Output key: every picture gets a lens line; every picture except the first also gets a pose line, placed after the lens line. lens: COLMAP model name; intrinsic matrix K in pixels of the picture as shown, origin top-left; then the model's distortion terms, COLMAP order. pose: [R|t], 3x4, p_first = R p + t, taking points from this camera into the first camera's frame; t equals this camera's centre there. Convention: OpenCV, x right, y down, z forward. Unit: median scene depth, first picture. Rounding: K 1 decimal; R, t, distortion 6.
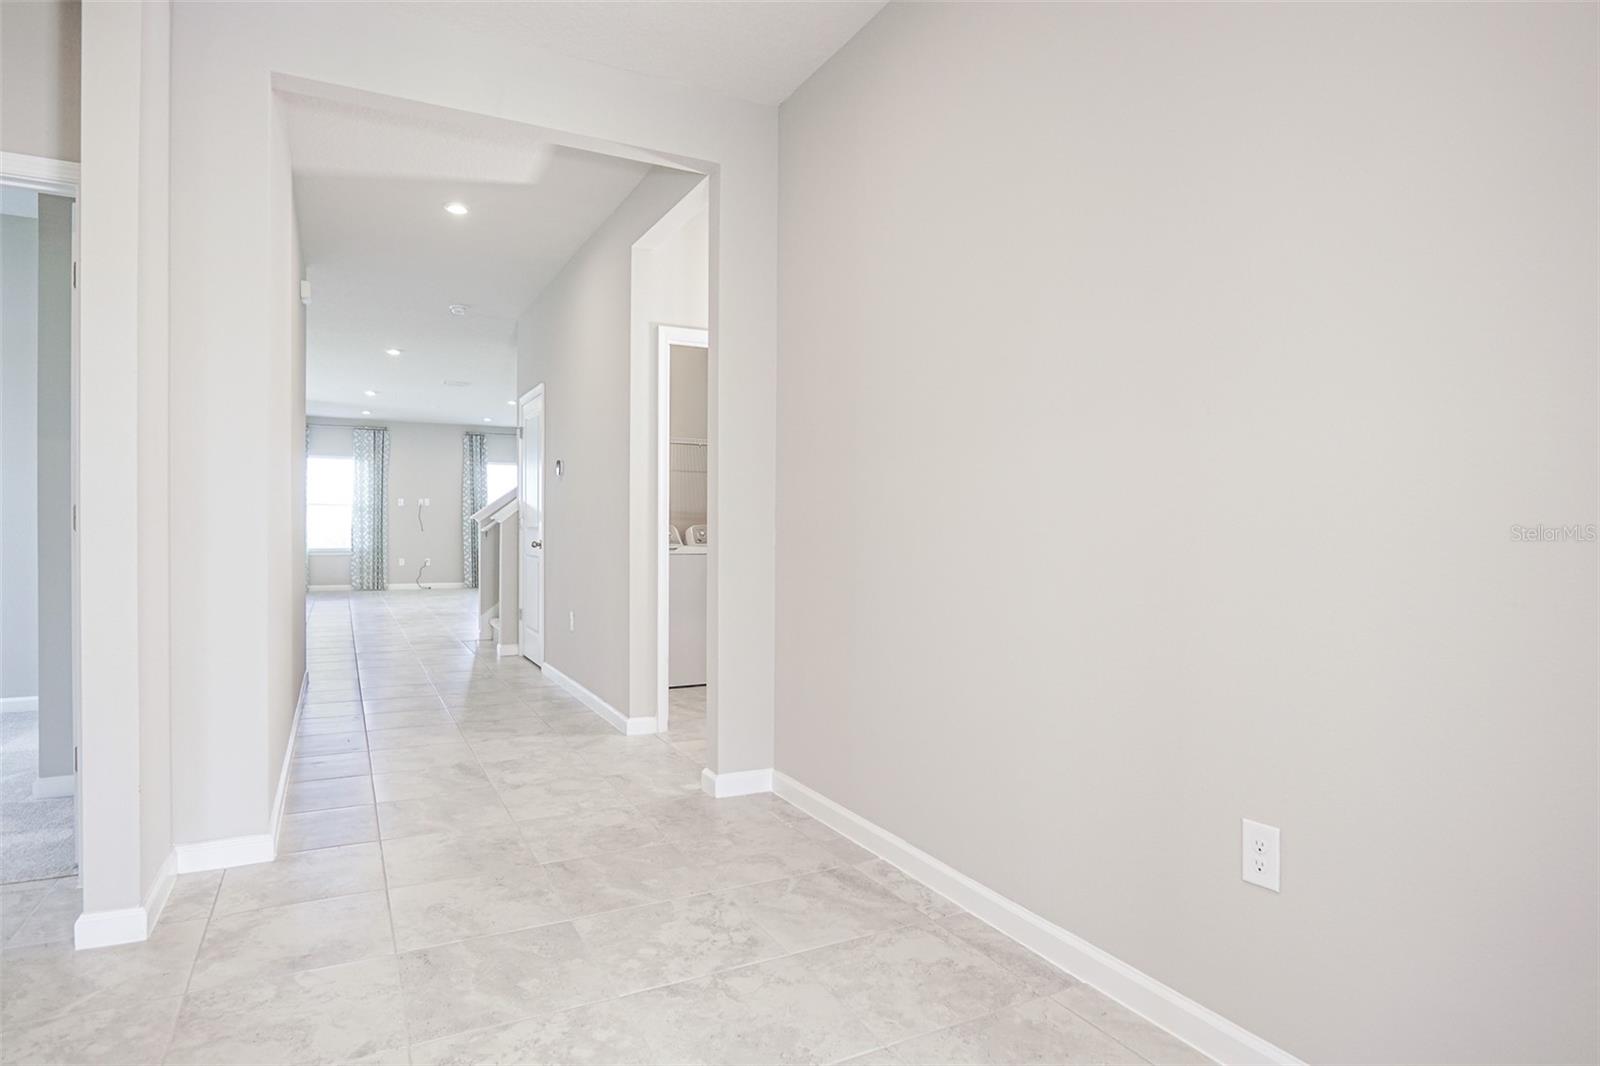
lens RADIAL K [[878.0, 0, 800.7], [0, 878.0, 533.4], [0, 0, 1]] dist [-0.032812, 0.009616]
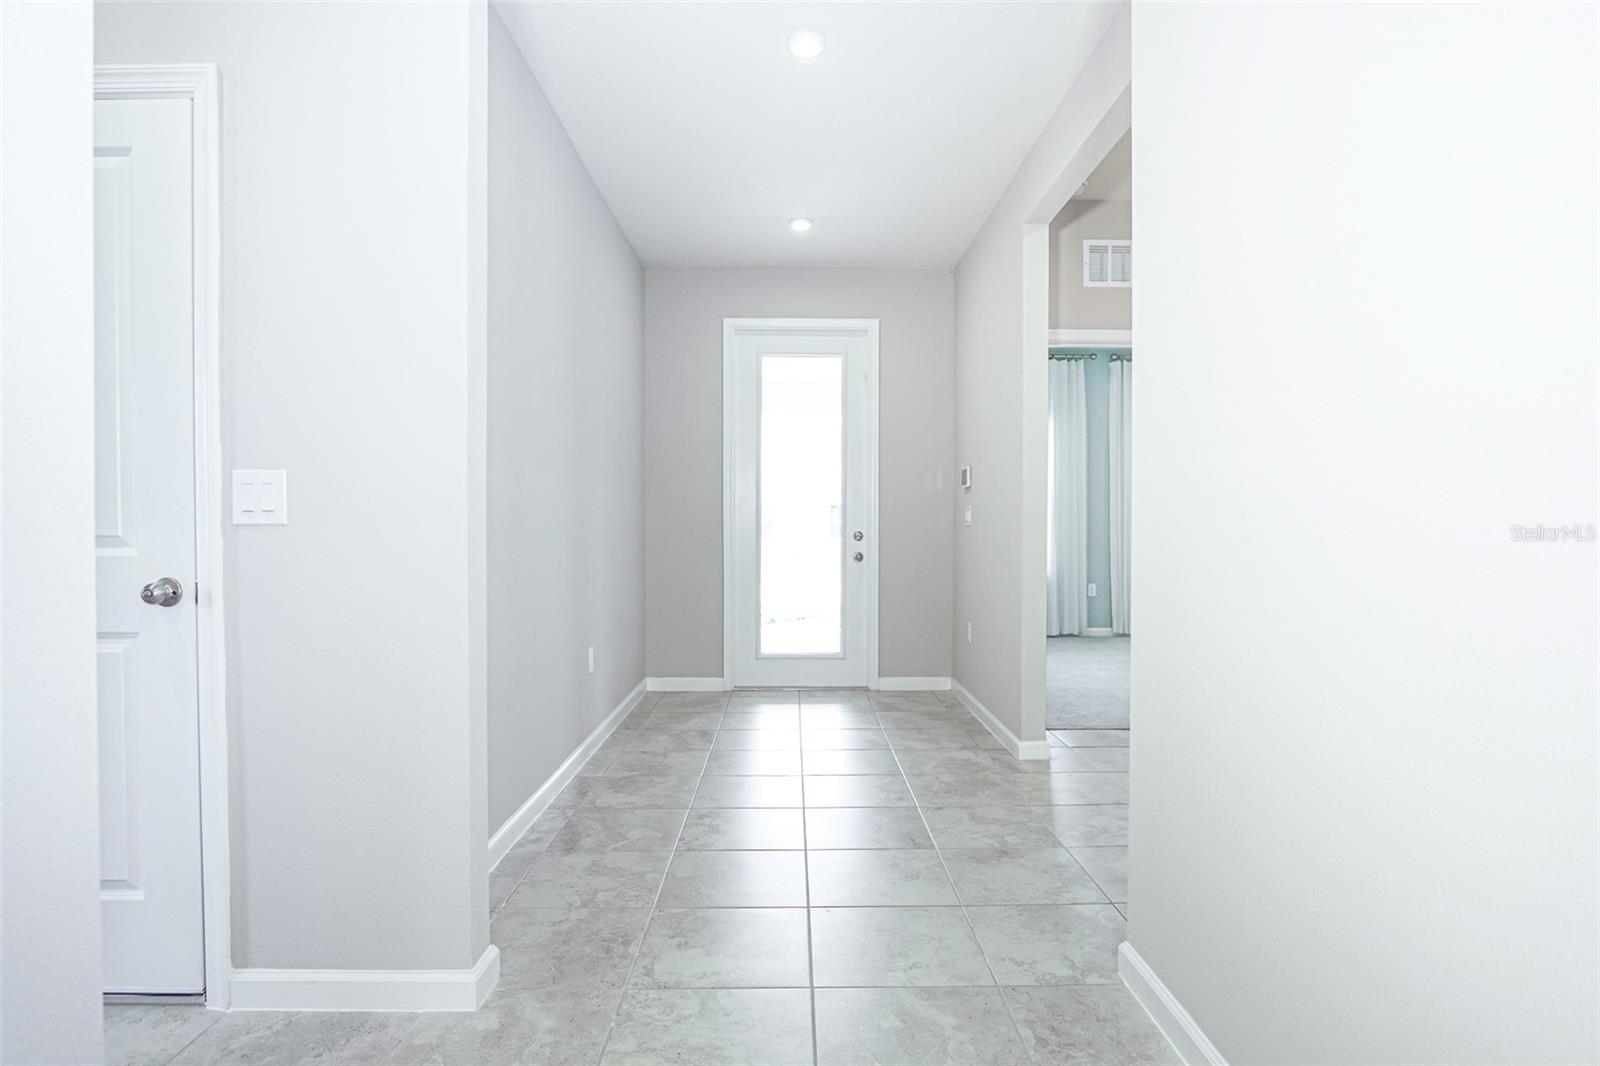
lens RADIAL K [[878.0, 0, 831.3], [0, 878.0, 526.7], [0, 0, 1]] dist [-0.032812, 0.009616]
pose [[-0.906846, -0.007474, 0.421397, -0.760719], [-0.006457, 0.999972, 0.003842, -0.019073], [-0.421414, 0.000763, -0.906868, 1.972100]]
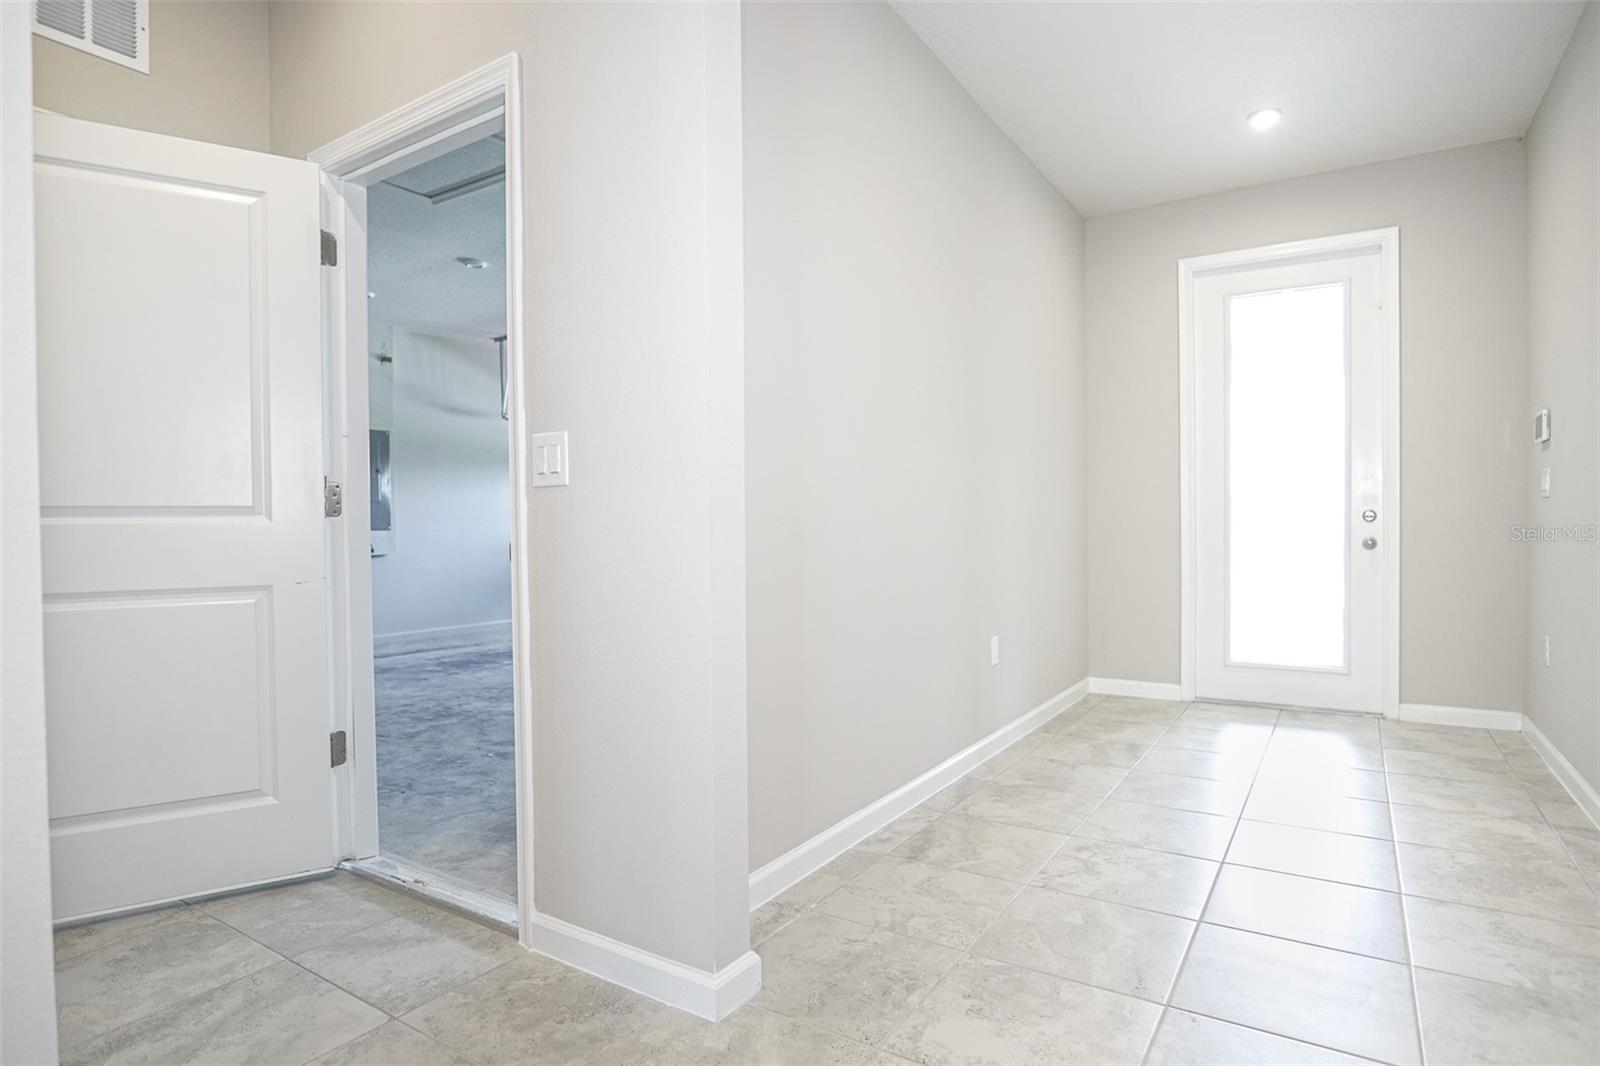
lens RADIAL K [[878.0, 0, 808.7], [0, 878.0, 528.8], [0, 0, 1]] dist [-0.032812, 0.009616]
pose [[-0.507236, -0.004474, 0.861796, -0.783292], [0.006606, 0.999937, 0.009079, 0.018581], [-0.861782, 0.010299, -0.507174, 1.693396]]
